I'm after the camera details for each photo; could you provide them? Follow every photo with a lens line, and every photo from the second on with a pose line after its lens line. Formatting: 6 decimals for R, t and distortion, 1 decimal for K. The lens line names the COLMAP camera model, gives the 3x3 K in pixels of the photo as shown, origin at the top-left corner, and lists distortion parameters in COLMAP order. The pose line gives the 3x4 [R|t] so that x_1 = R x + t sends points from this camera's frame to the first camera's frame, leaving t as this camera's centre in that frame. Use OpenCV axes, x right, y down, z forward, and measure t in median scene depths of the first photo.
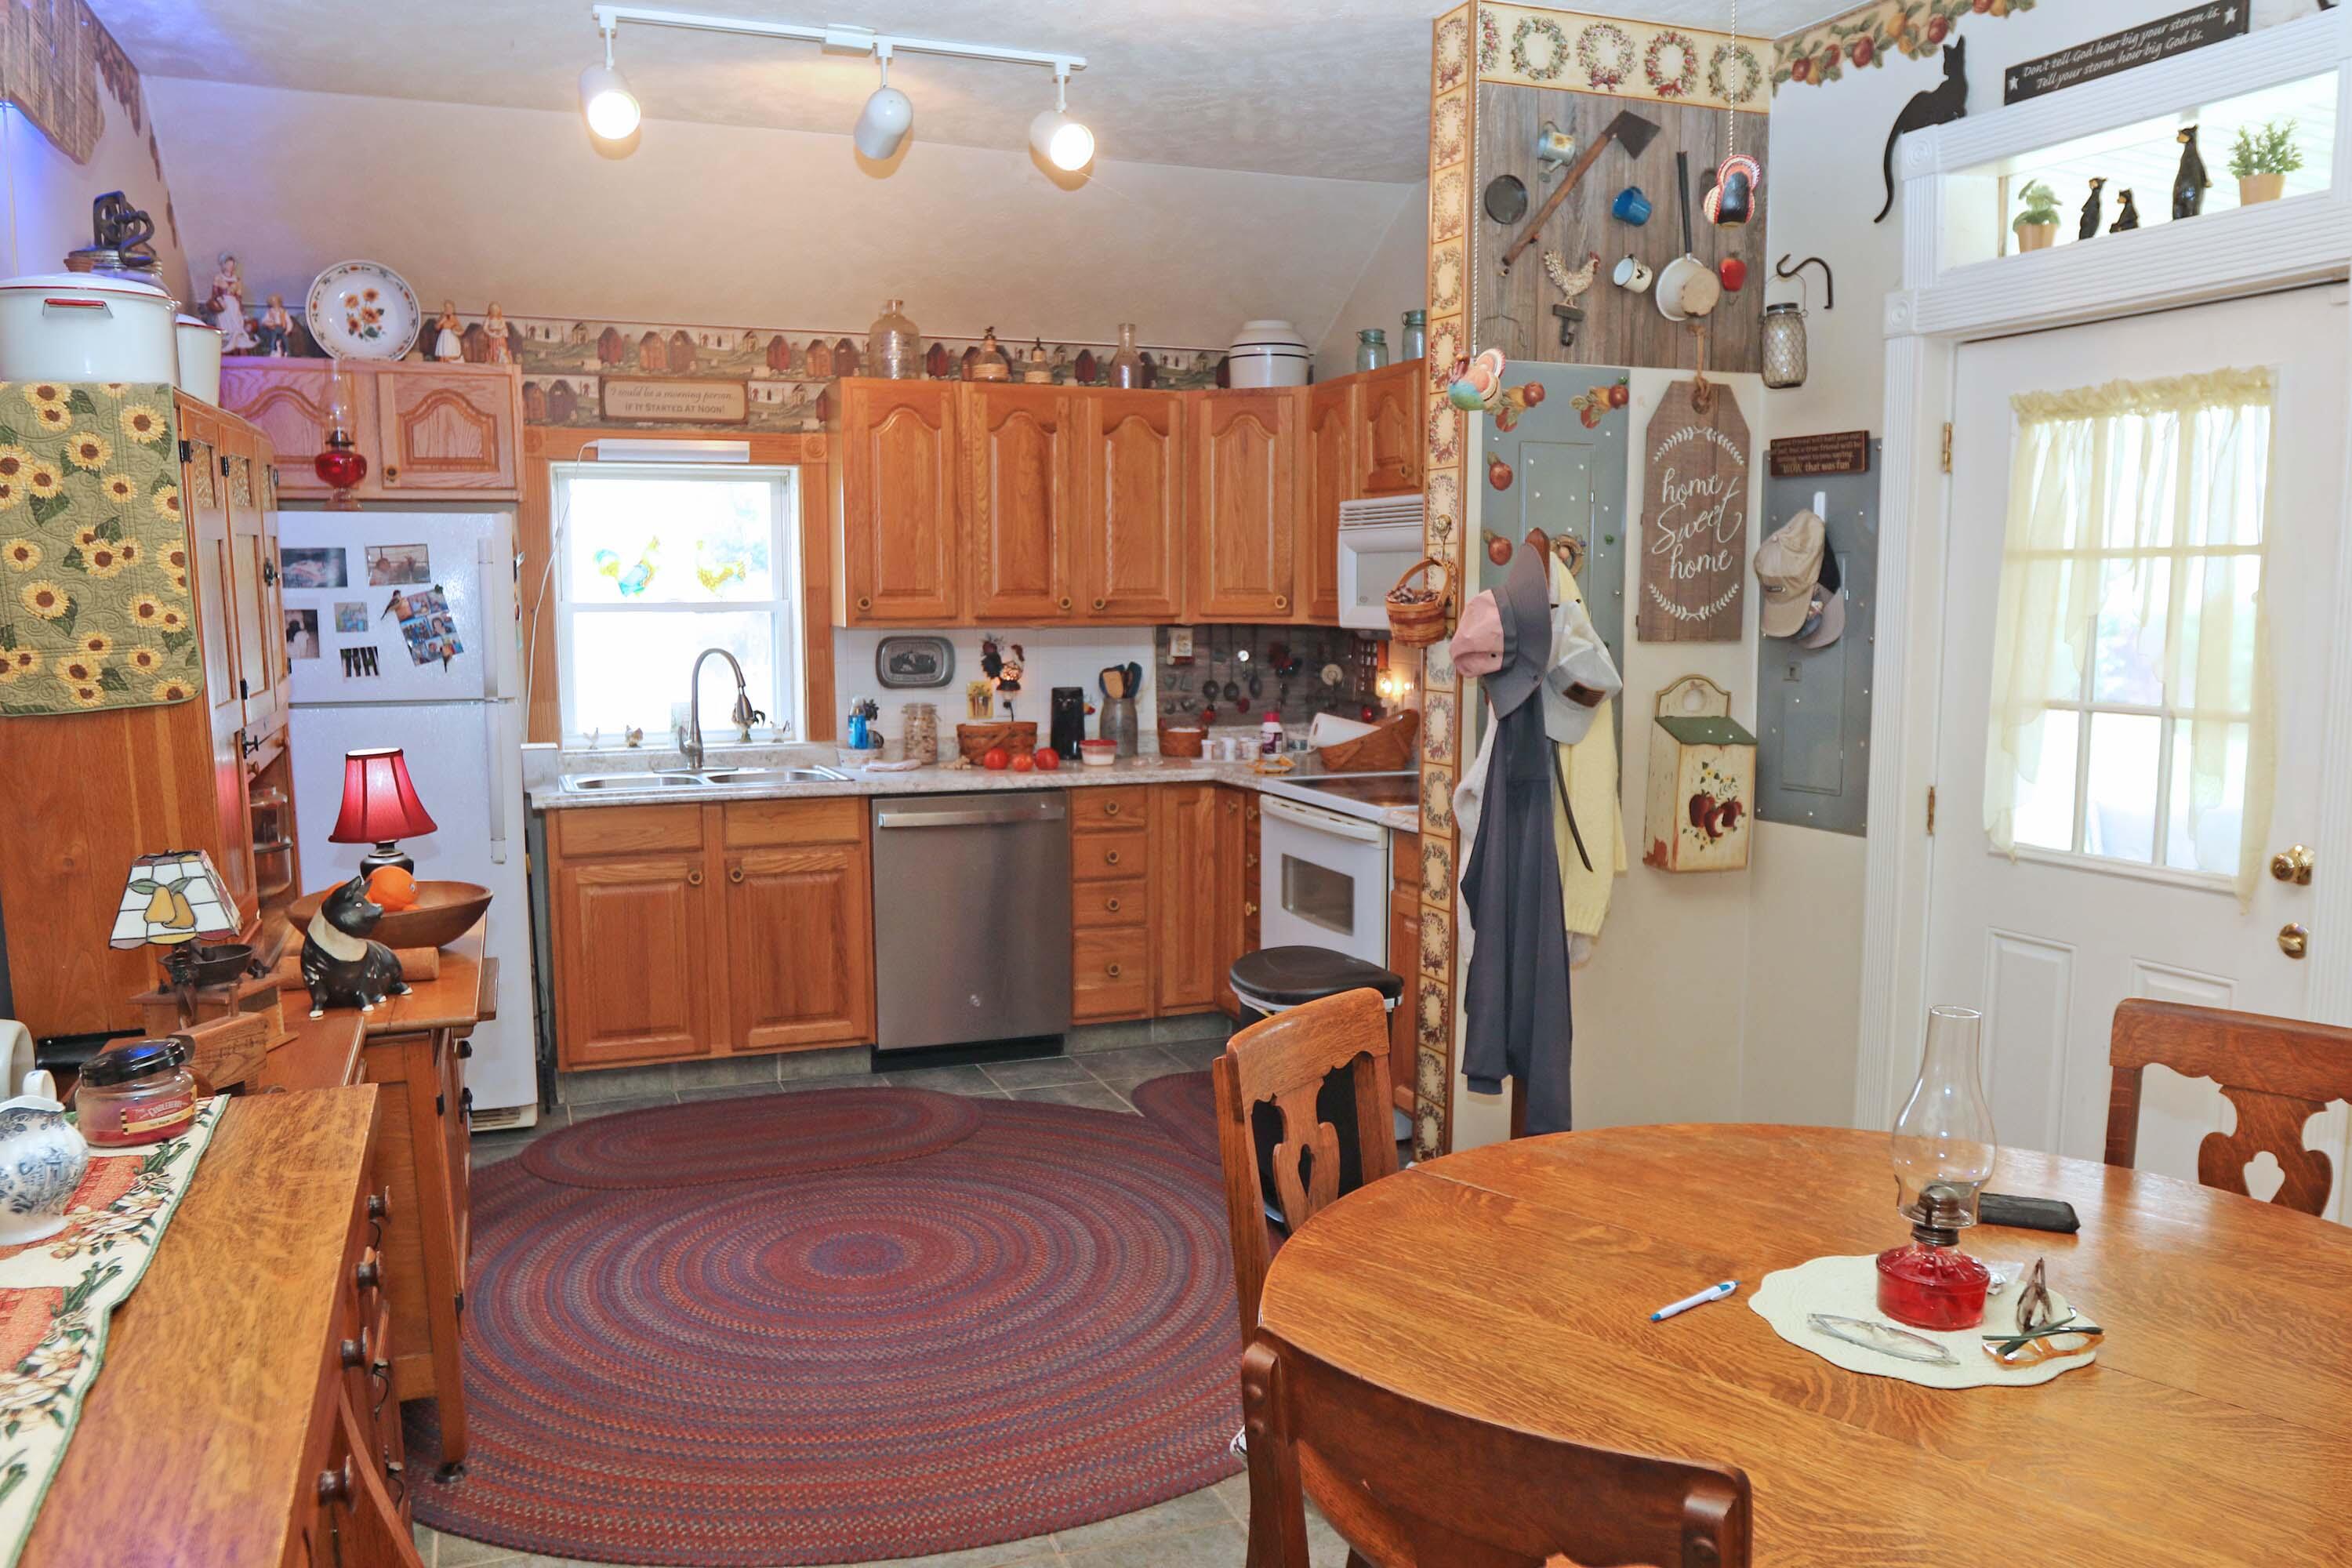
lens RADIAL K [[1751.1, 0, 1182.6], [0, 1751.1, 801.5], [0, 0, 1]] dist [-0.076662, 0.053933]
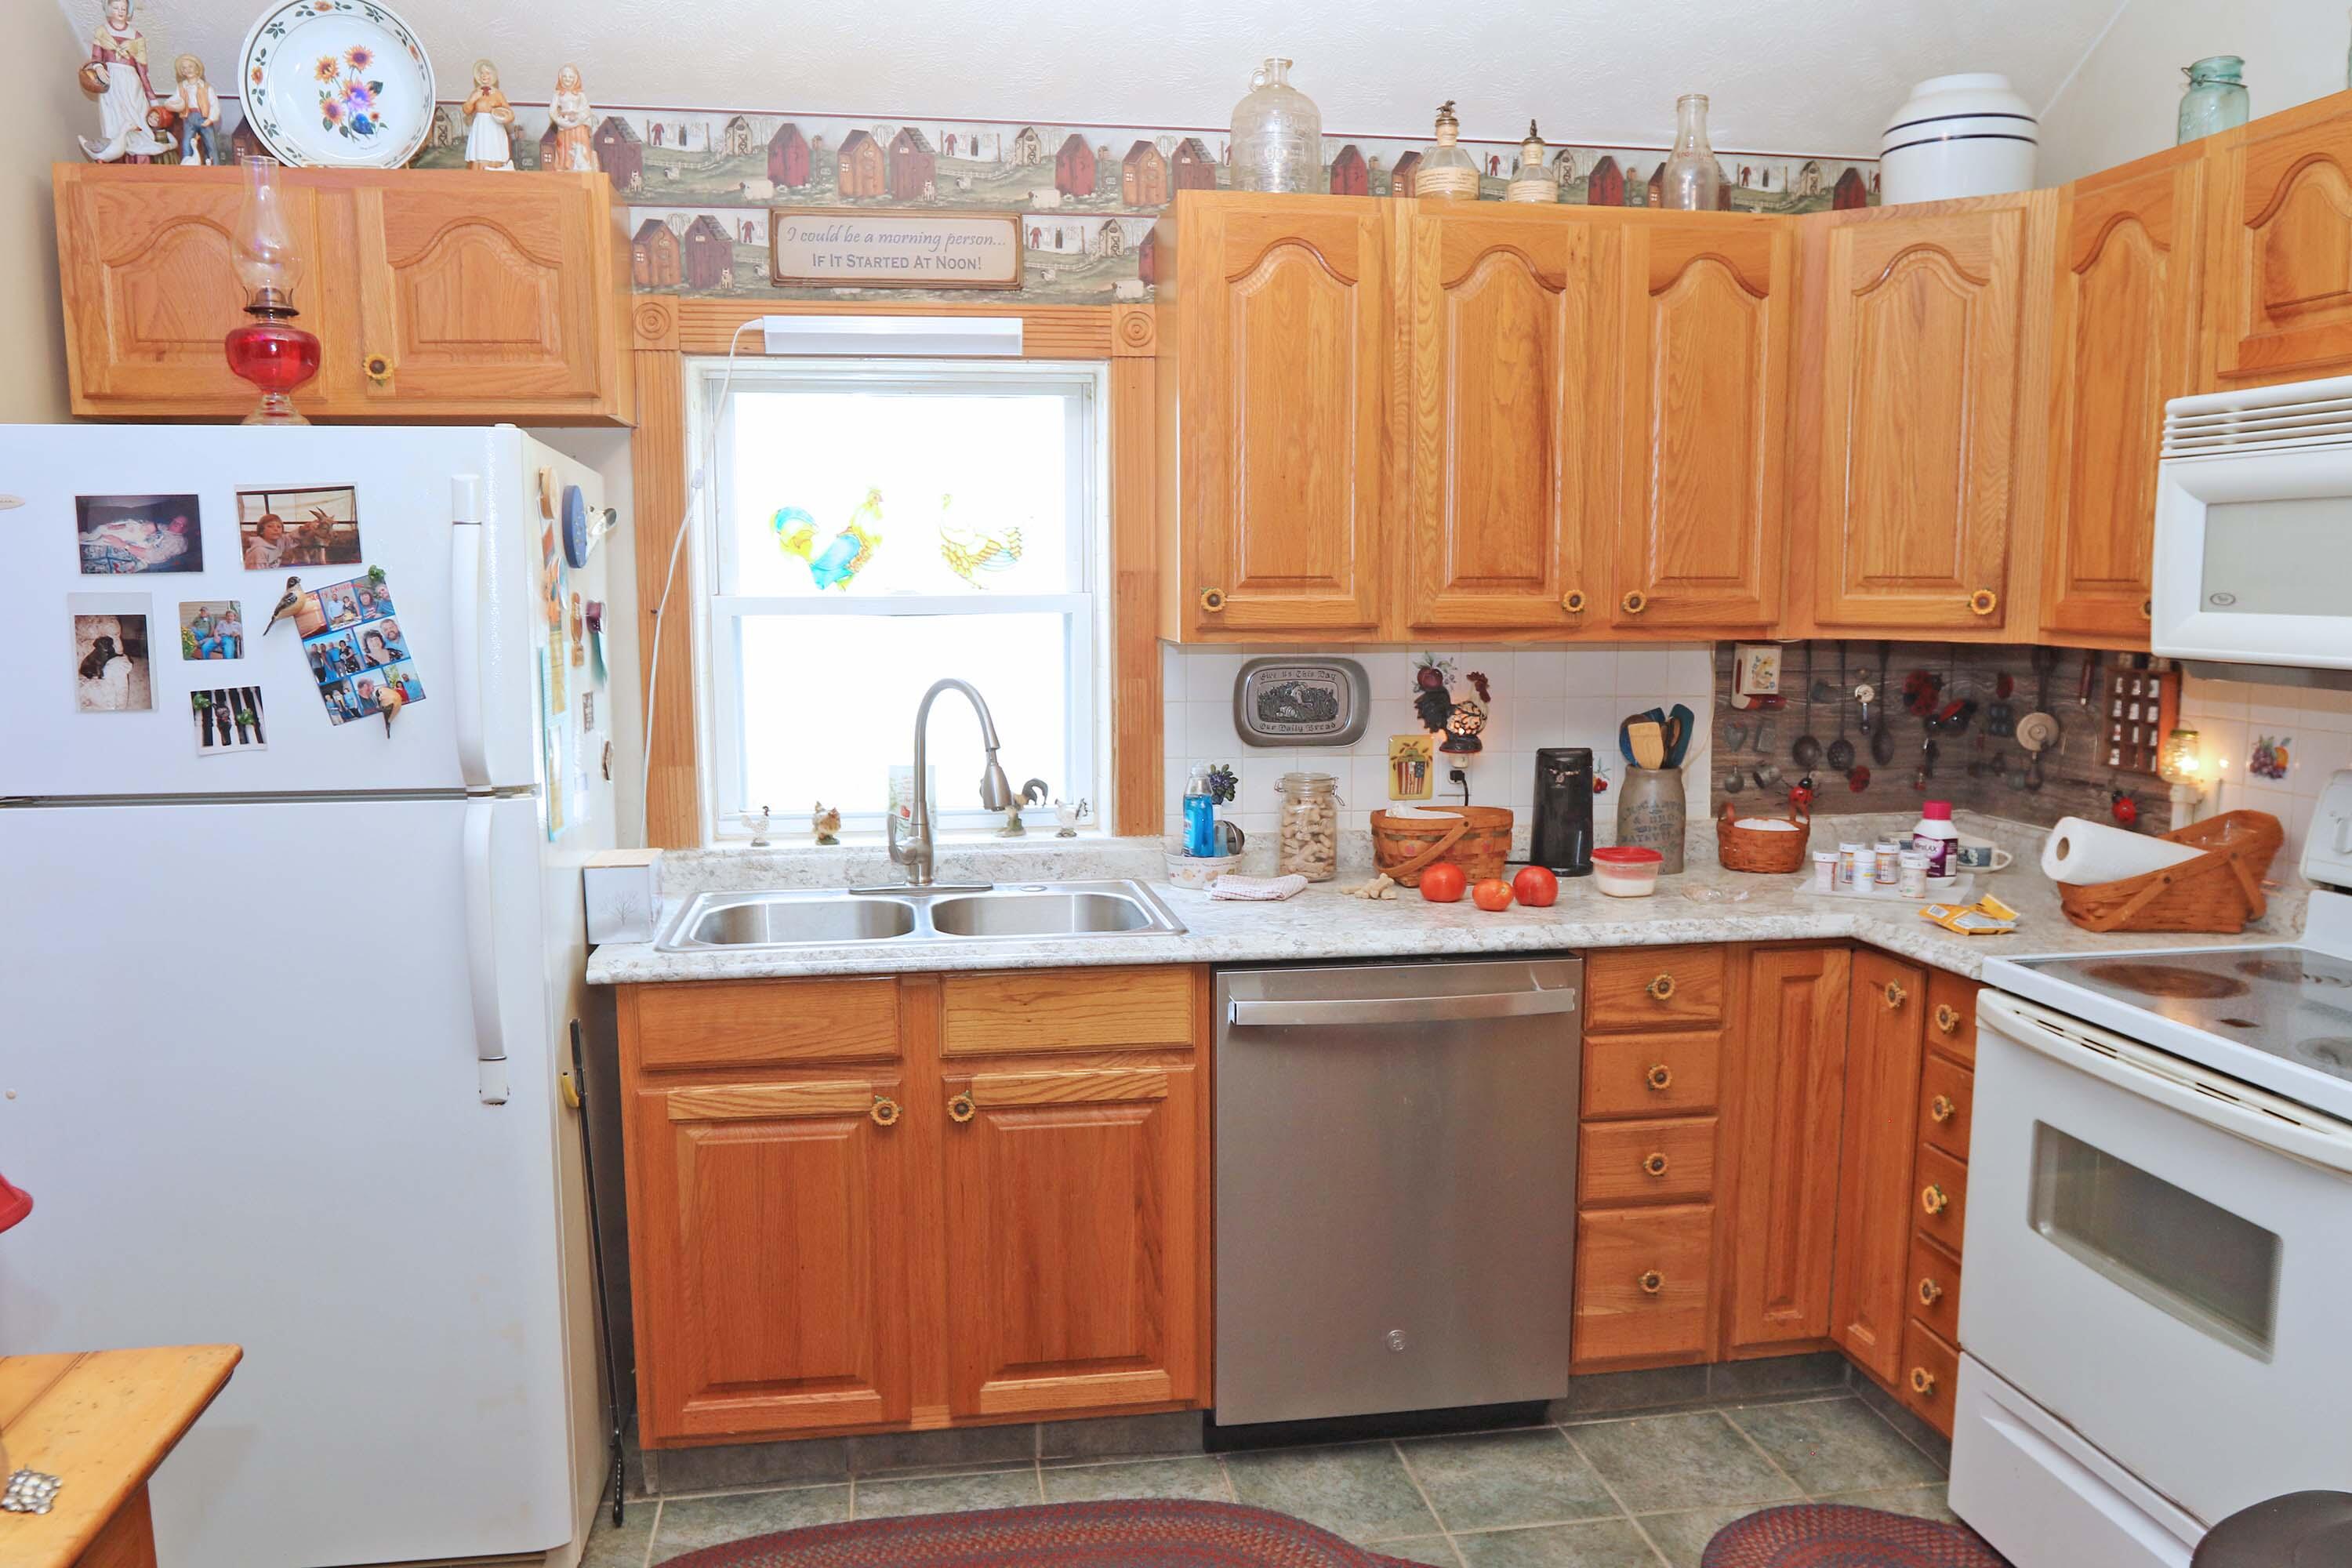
lens RADIAL K [[1751.1, 0, 1182.6], [0, 1751.1, 801.5], [0, 0, 1]] dist [-0.076662, 0.053933]
pose [[0.976922, 0.025750, -0.212039, -0.071349], [-0.024167, 0.999657, 0.010055, -0.054406], [0.212225, -0.004698, 0.977209, 0.448127]]
